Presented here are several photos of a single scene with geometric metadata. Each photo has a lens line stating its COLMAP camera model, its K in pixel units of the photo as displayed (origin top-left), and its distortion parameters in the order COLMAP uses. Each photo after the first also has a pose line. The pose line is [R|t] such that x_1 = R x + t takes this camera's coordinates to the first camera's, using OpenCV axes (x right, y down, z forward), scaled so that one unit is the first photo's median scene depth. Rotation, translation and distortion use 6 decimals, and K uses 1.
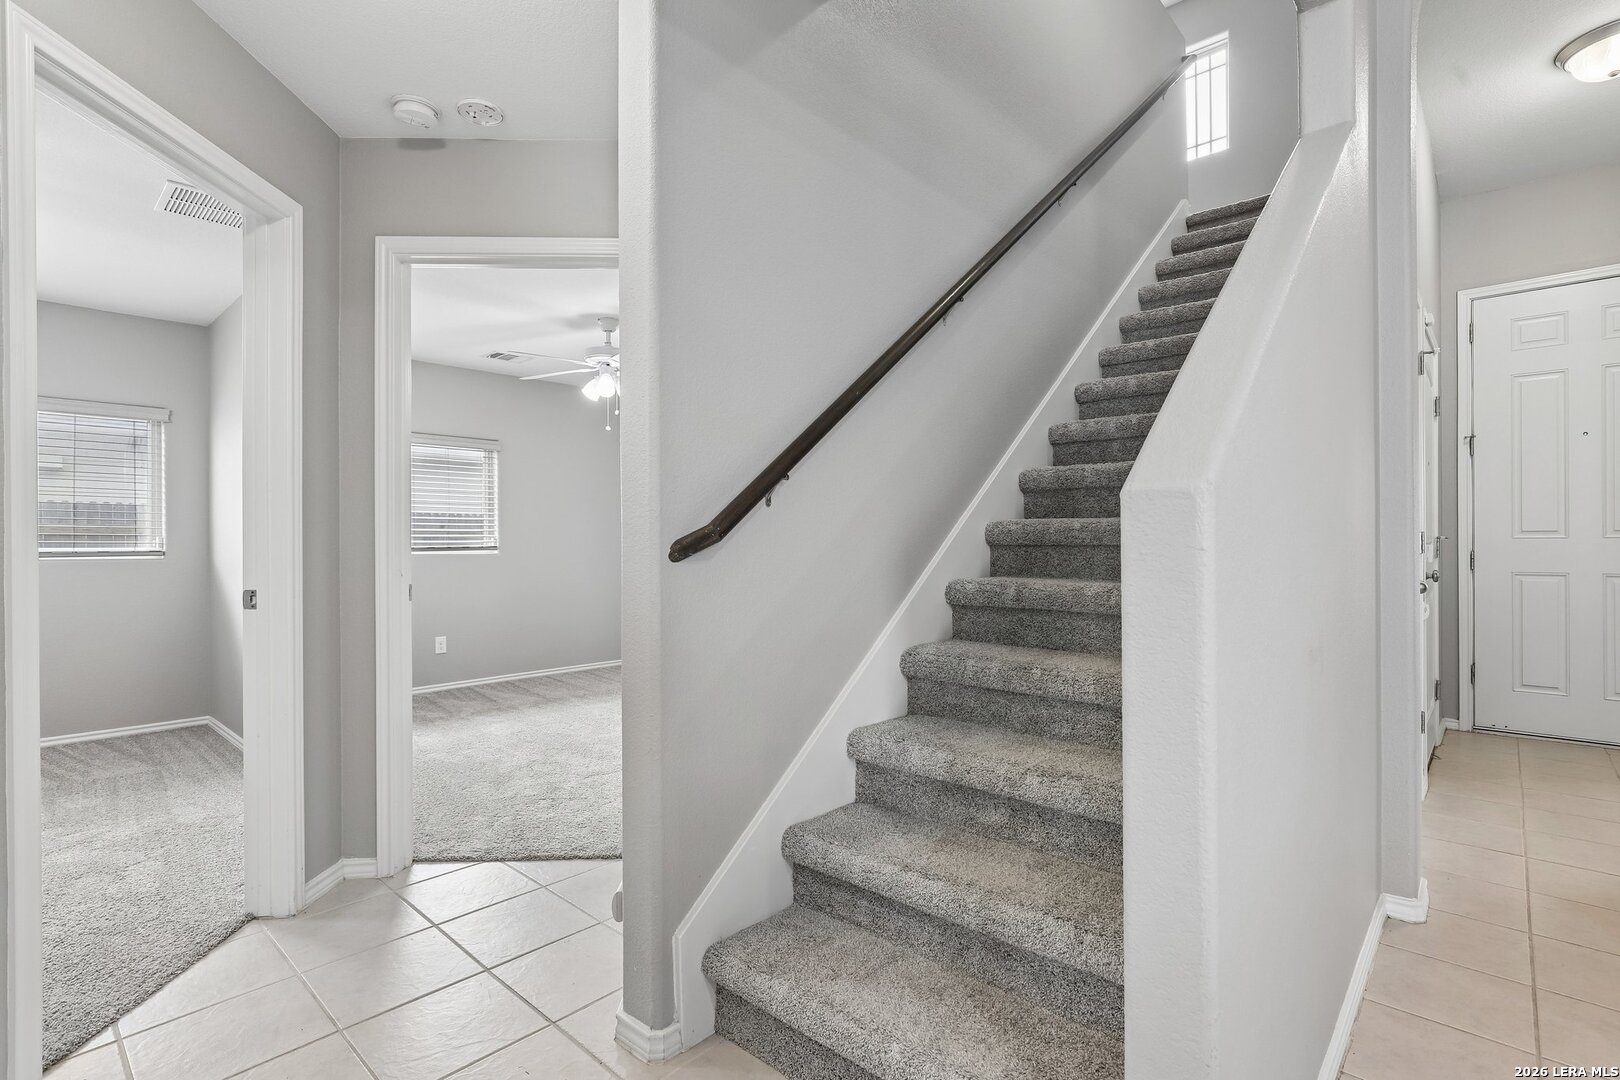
lens RADIAL K [[758.2, 0, 810.0], [0, 758.2, 540.0], [0, 0, 1]] dist [0.000757, 0.000800]
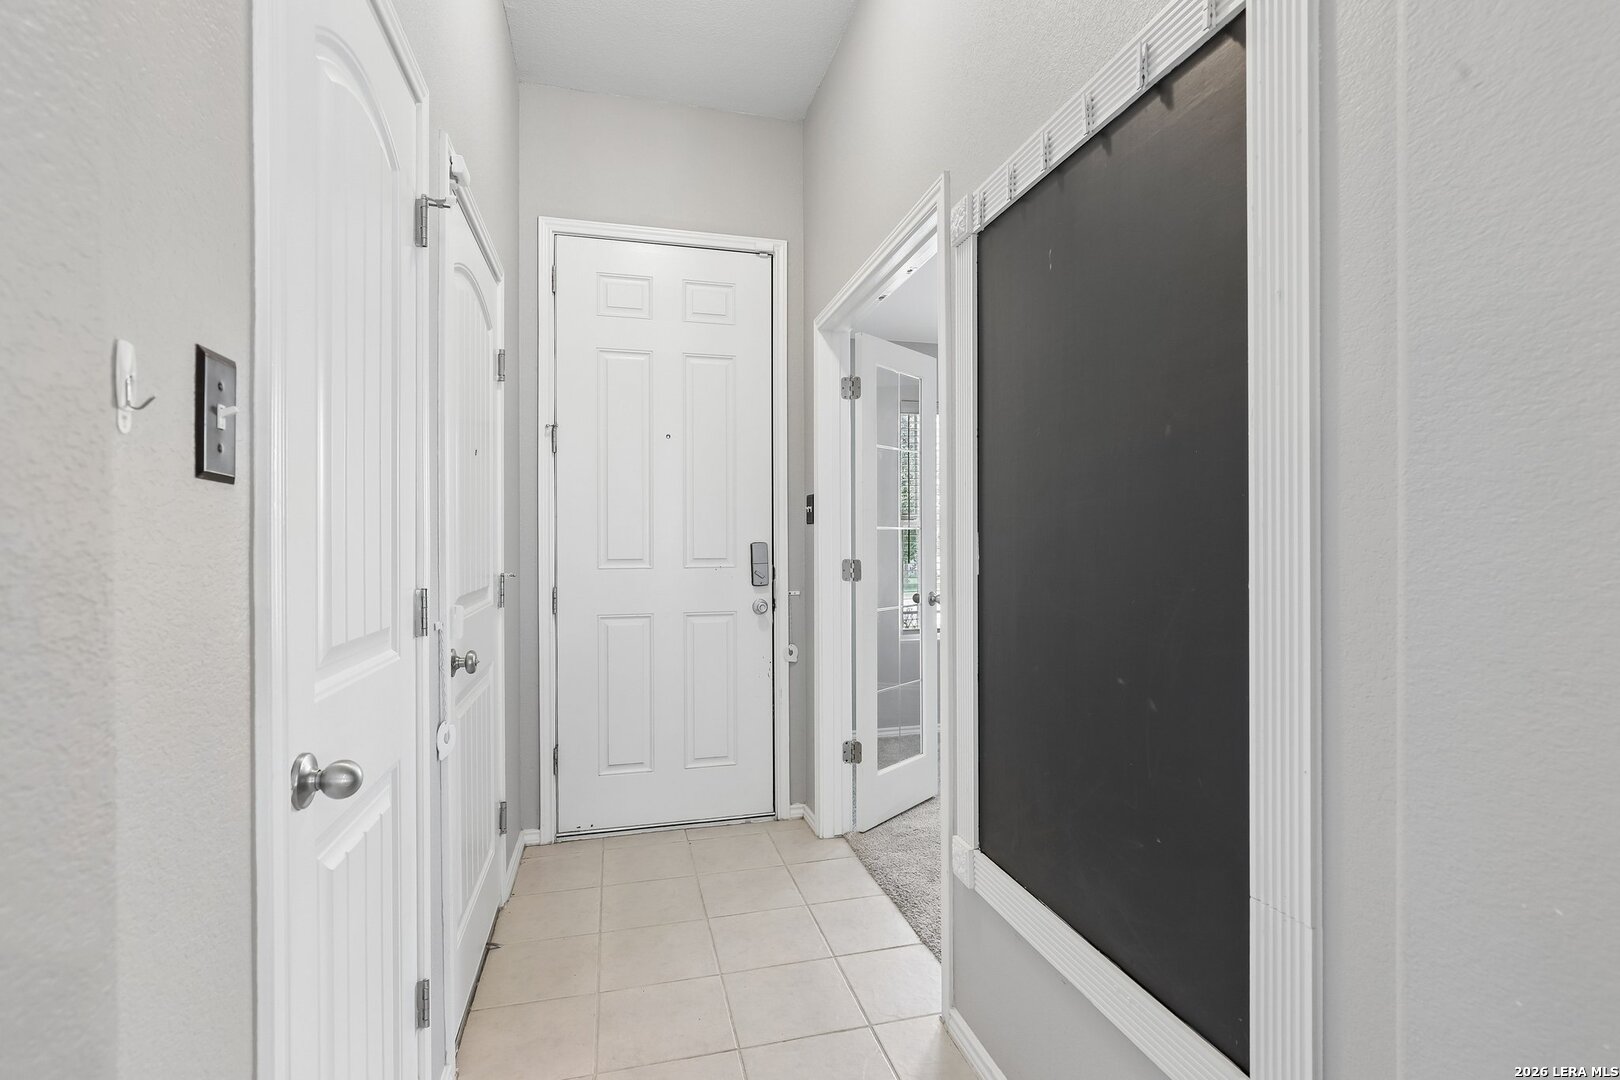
lens RADIAL K [[758.2, 0, 810.0], [0, 758.2, 540.0], [0, 0, 1]] dist [0.000757, 0.000800]
pose [[0.550651, 0.000508, 0.834735, 0.416481], [-0.000036, 1.000000, -0.000584, -0.029895], [-0.834735, 0.000292, 0.550651, 0.415377]]
